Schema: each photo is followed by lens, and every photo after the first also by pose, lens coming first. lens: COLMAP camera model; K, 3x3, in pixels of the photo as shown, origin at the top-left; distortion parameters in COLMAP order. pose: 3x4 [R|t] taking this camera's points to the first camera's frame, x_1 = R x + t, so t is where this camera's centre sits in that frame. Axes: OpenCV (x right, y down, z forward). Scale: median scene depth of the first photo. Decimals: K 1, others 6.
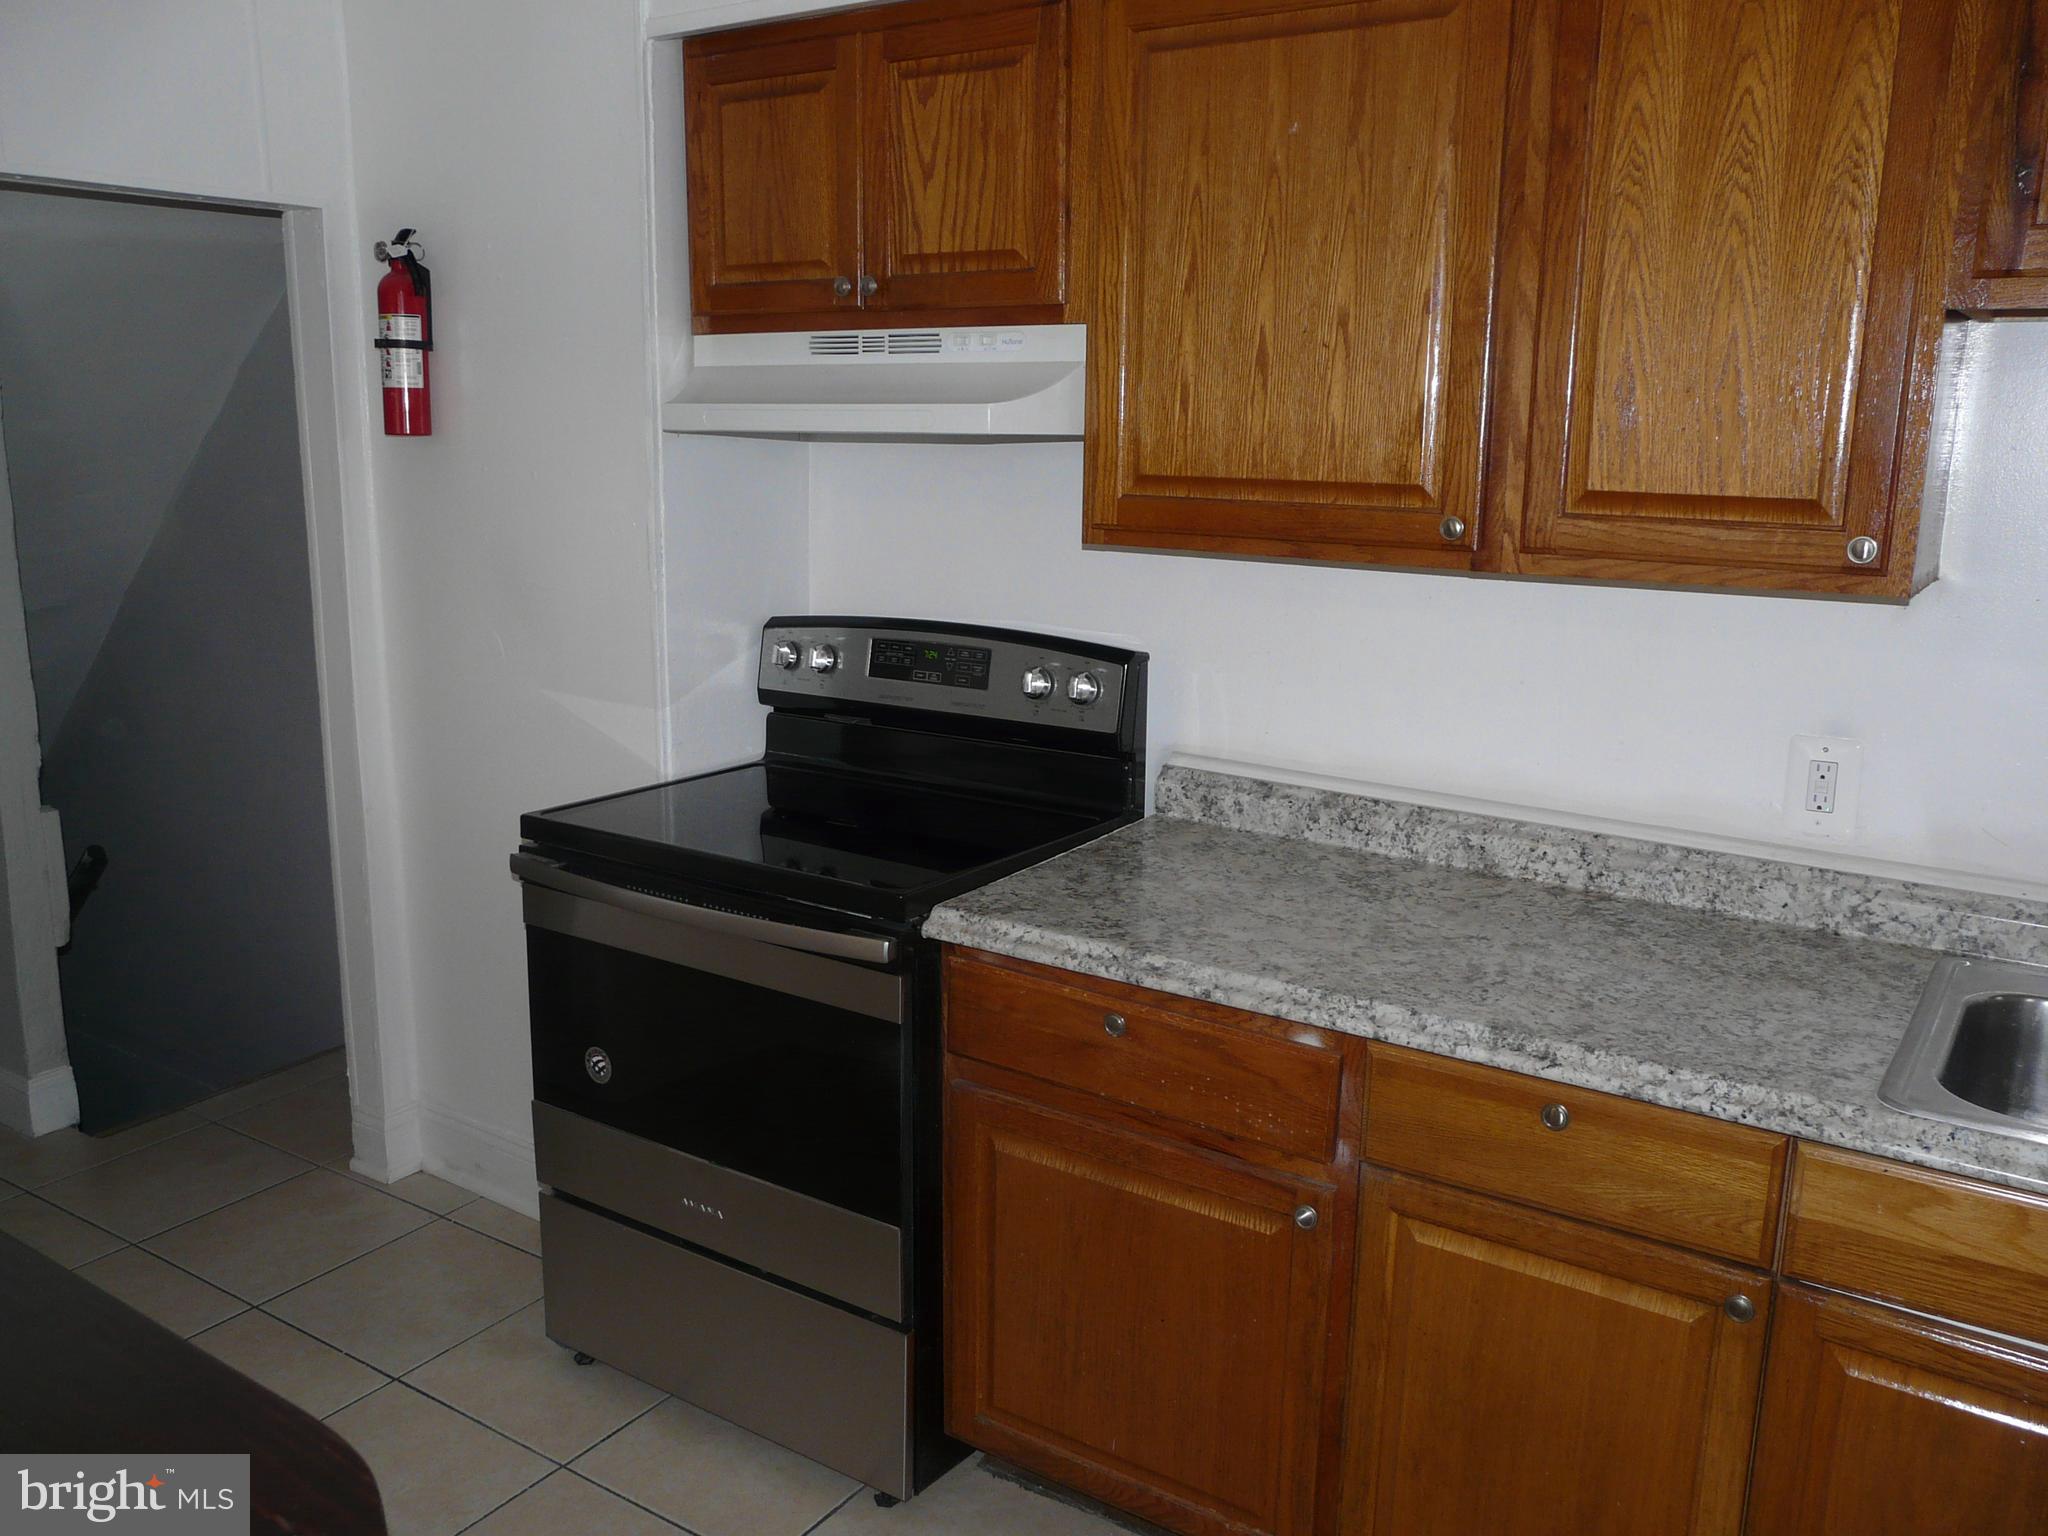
lens RADIAL K [[1672.2, 0, 1022.3], [0, 1672.2, 778.4], [0, 0, 1]] dist [-0.073188, 0.064570]
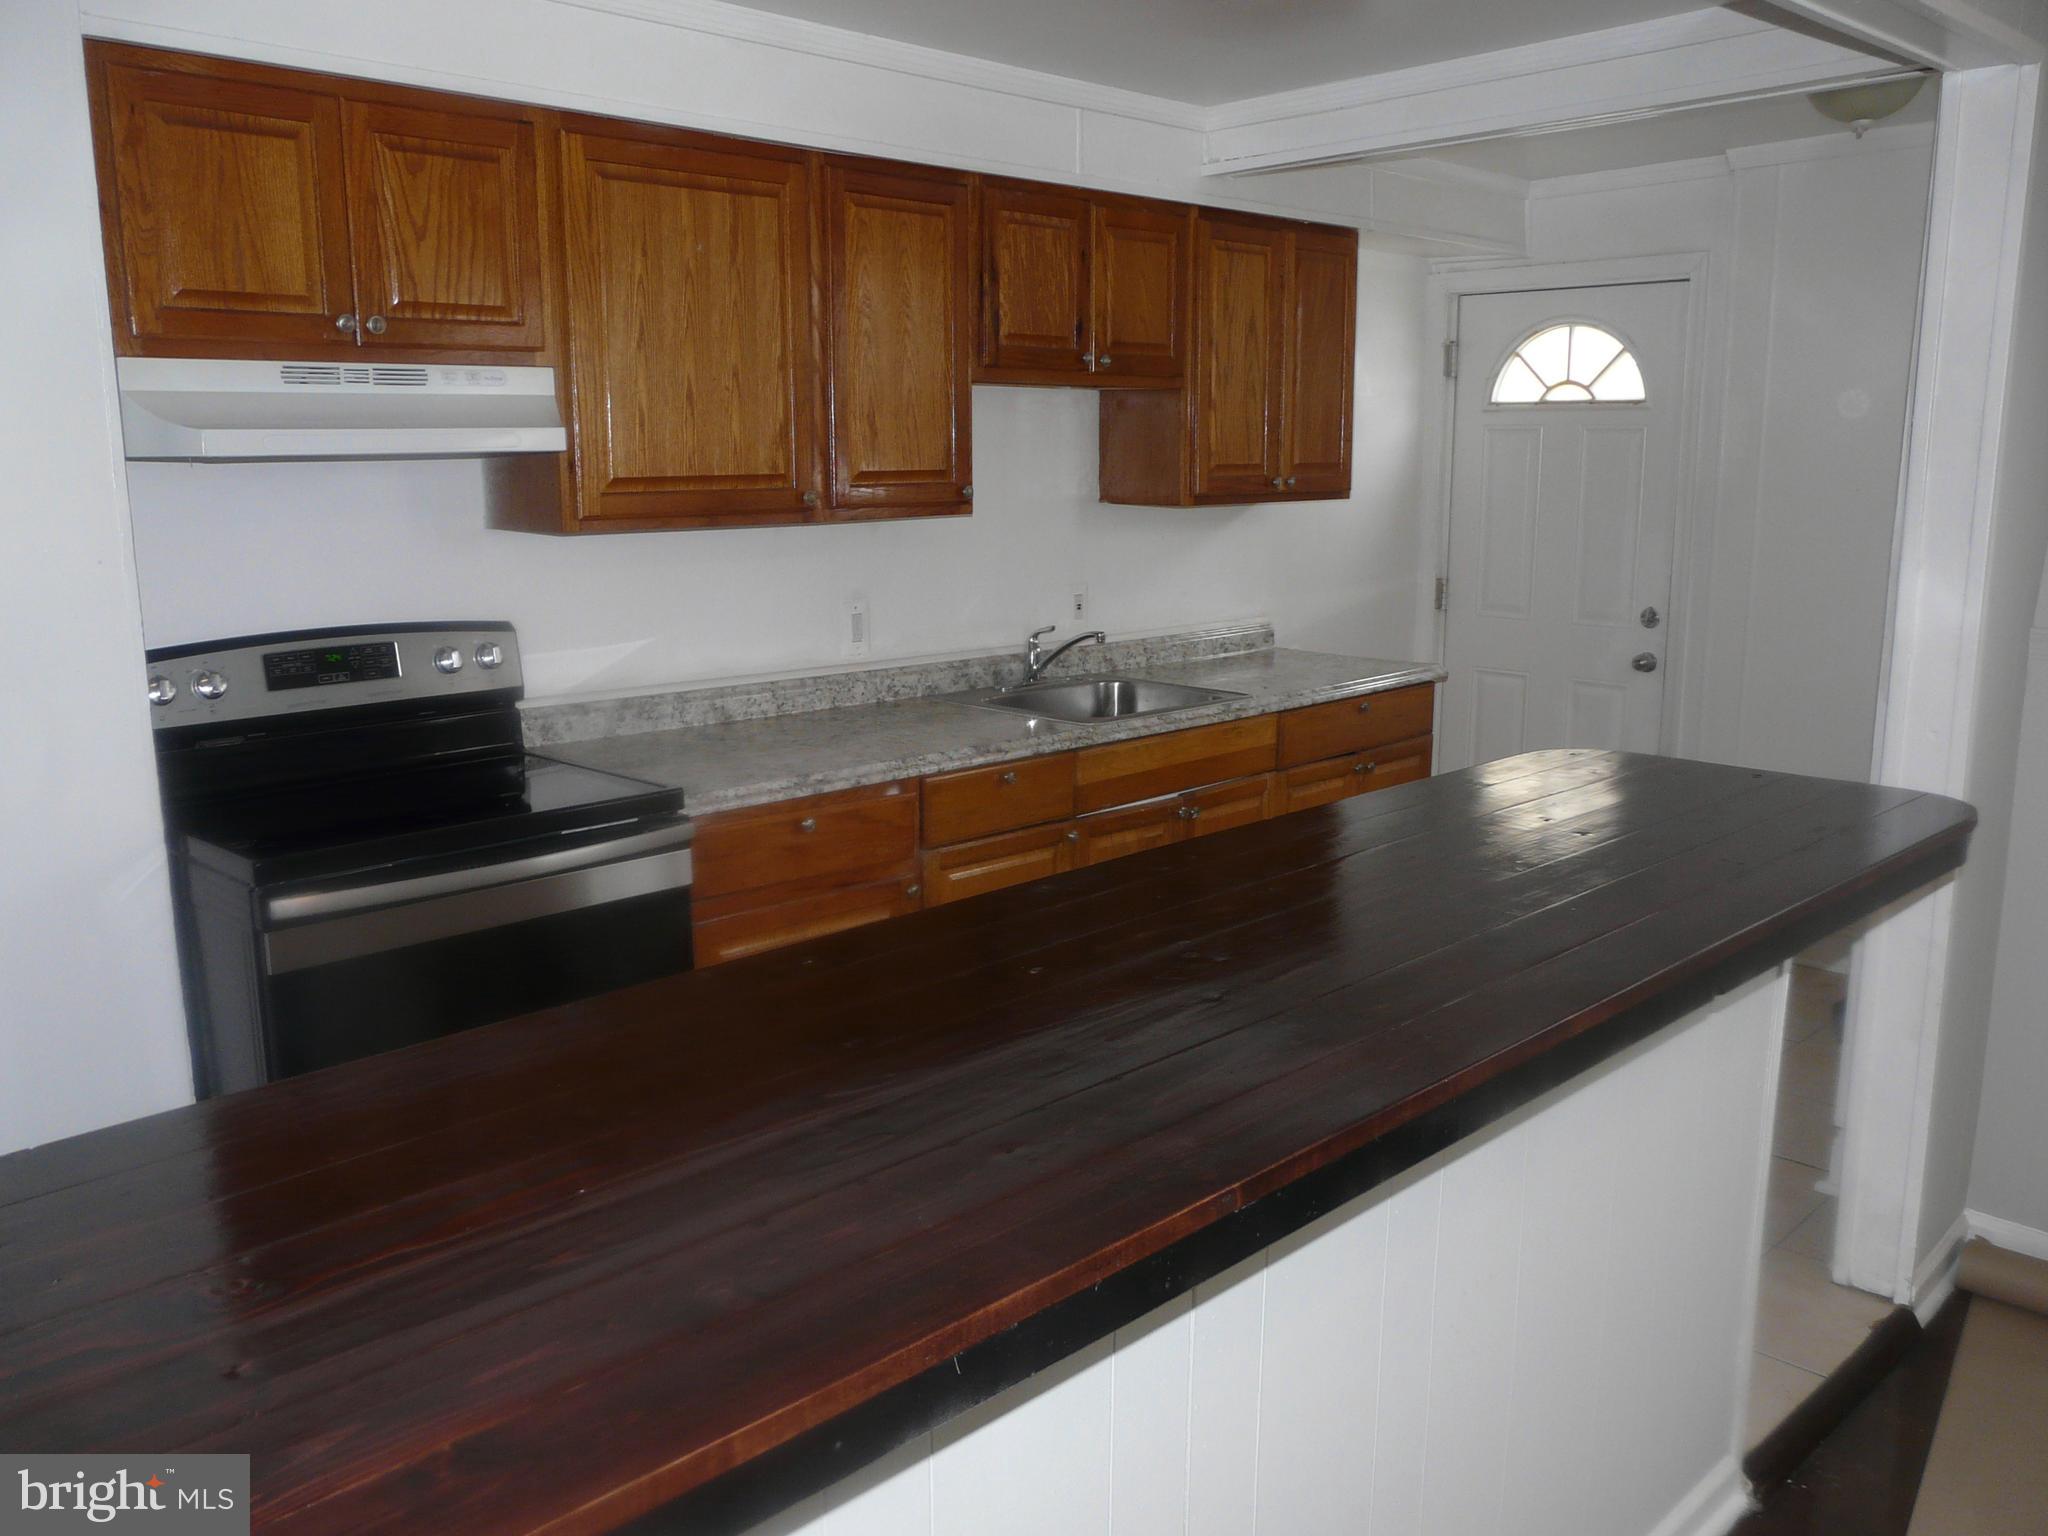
lens RADIAL K [[1672.2, 0, 1030.6], [0, 1672.2, 766.9], [0, 0, 1]] dist [-0.073188, 0.064570]
pose [[0.183076, -0.201480, 0.962231, -1.216922], [0.213321, 0.963595, 0.161179, -0.097224], [-0.959676, 0.175756, 0.219391, 0.397941]]
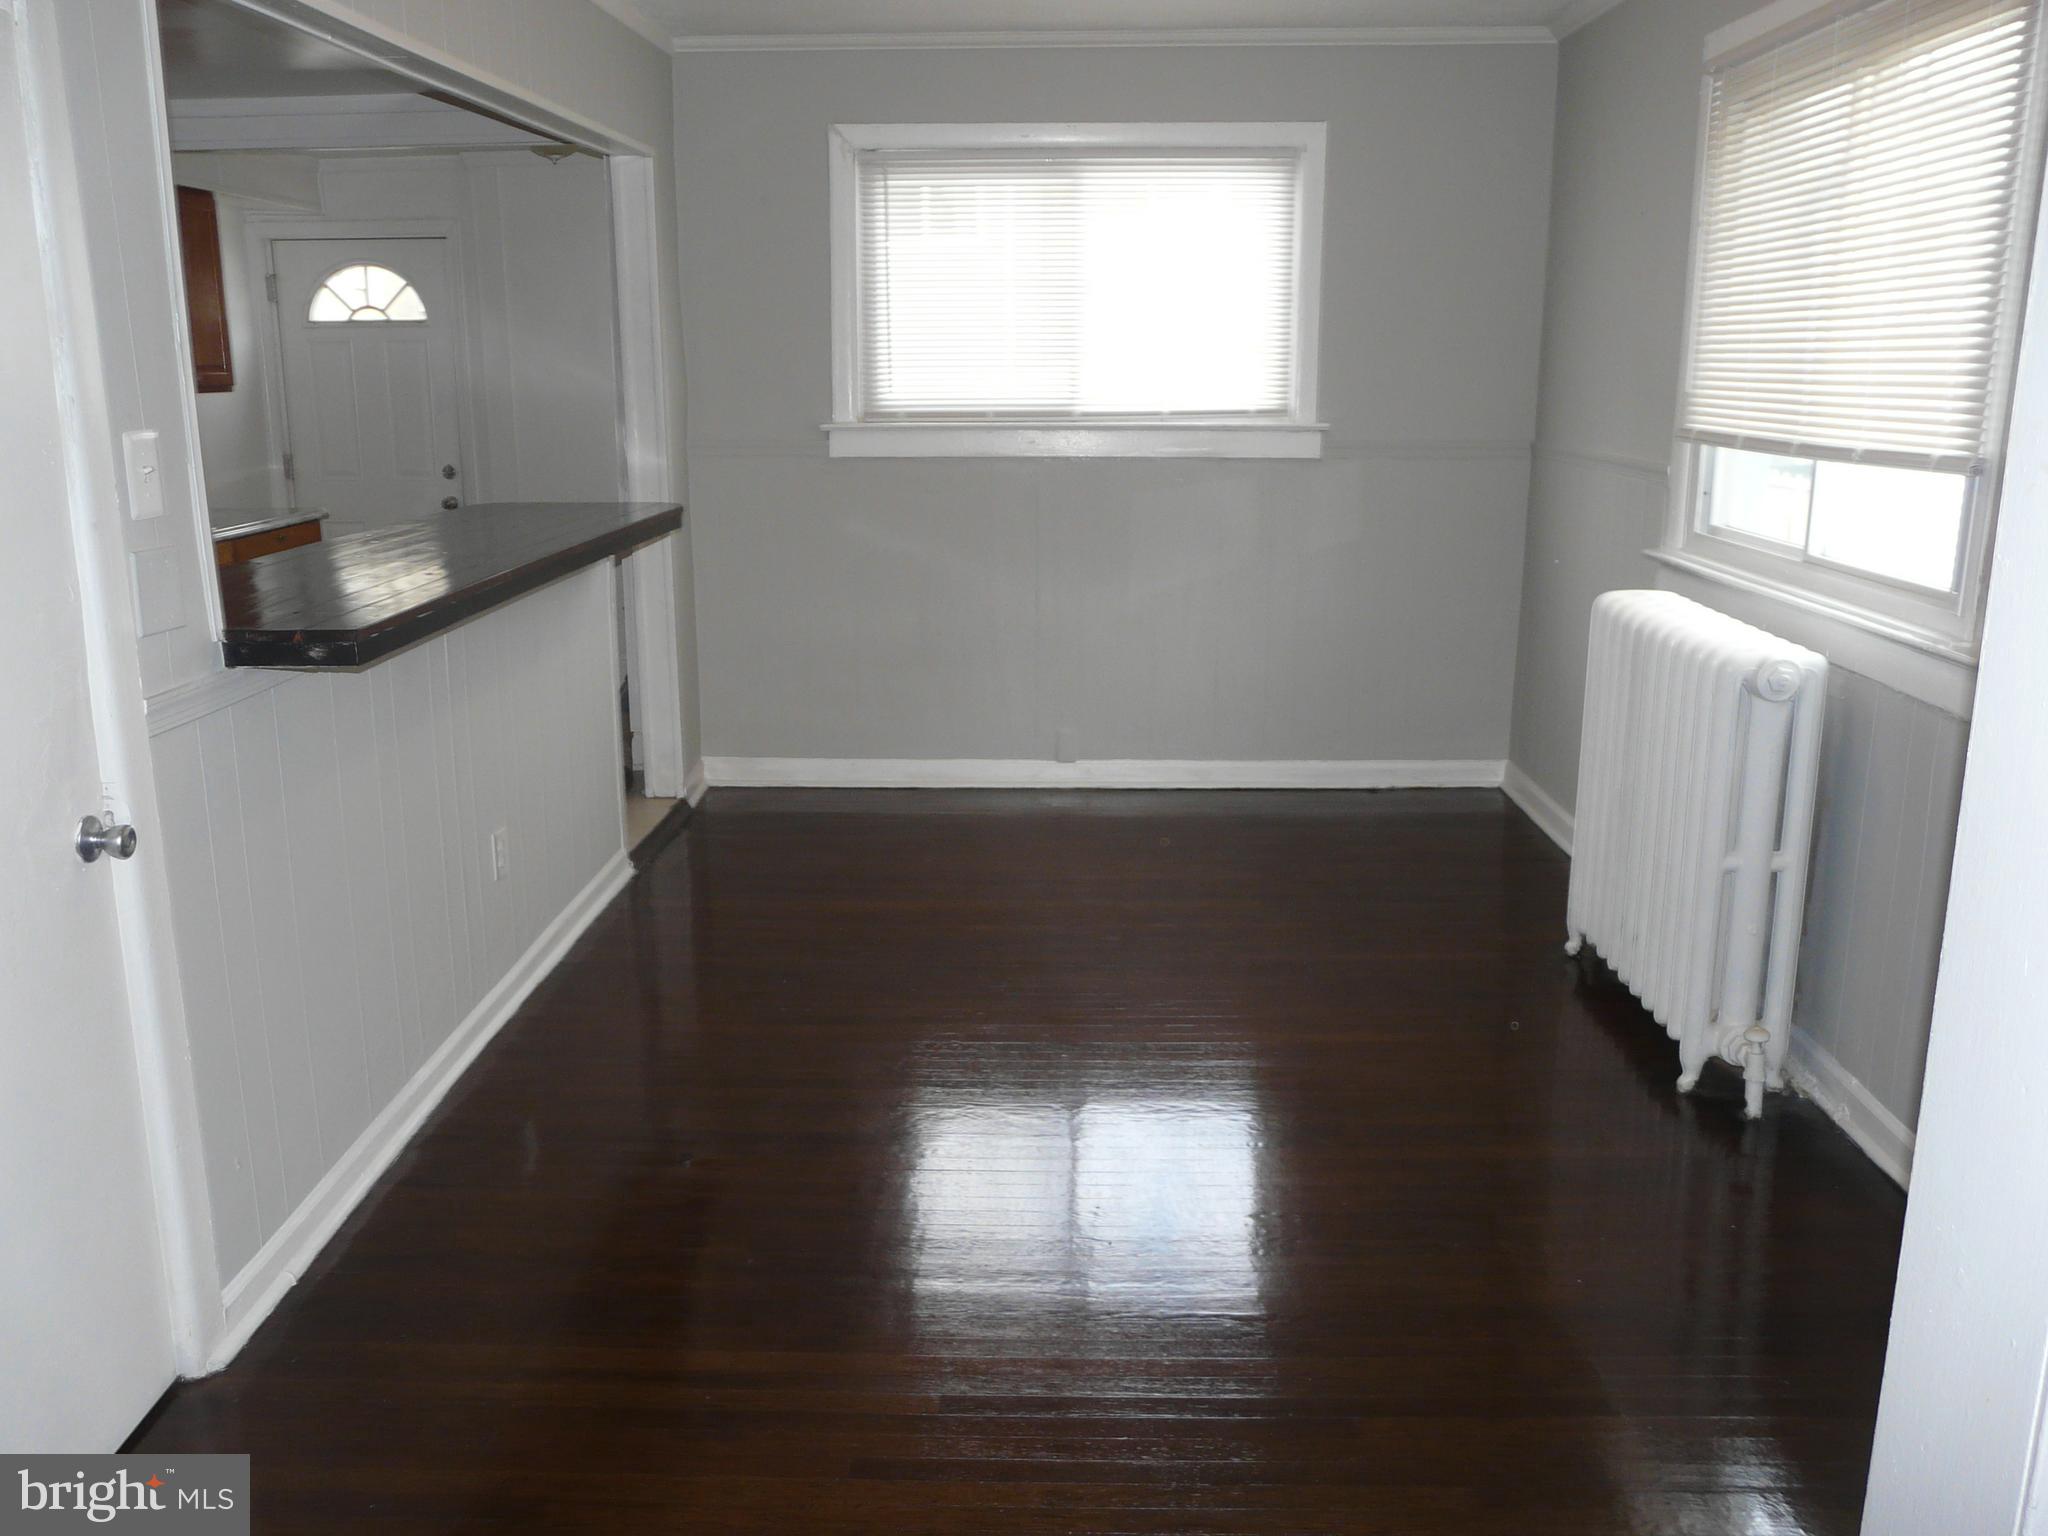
lens RADIAL K [[1672.2, 0, 1023.9], [0, 1672.2, 764.1], [0, 0, 1]] dist [-0.073188, 0.064570]
pose [[-0.541952, -0.210623, 0.813588, -2.173371], [0.170221, 0.920509, 0.351692, -0.169224], [-0.822990, 0.329090, -0.463020, 0.790196]]
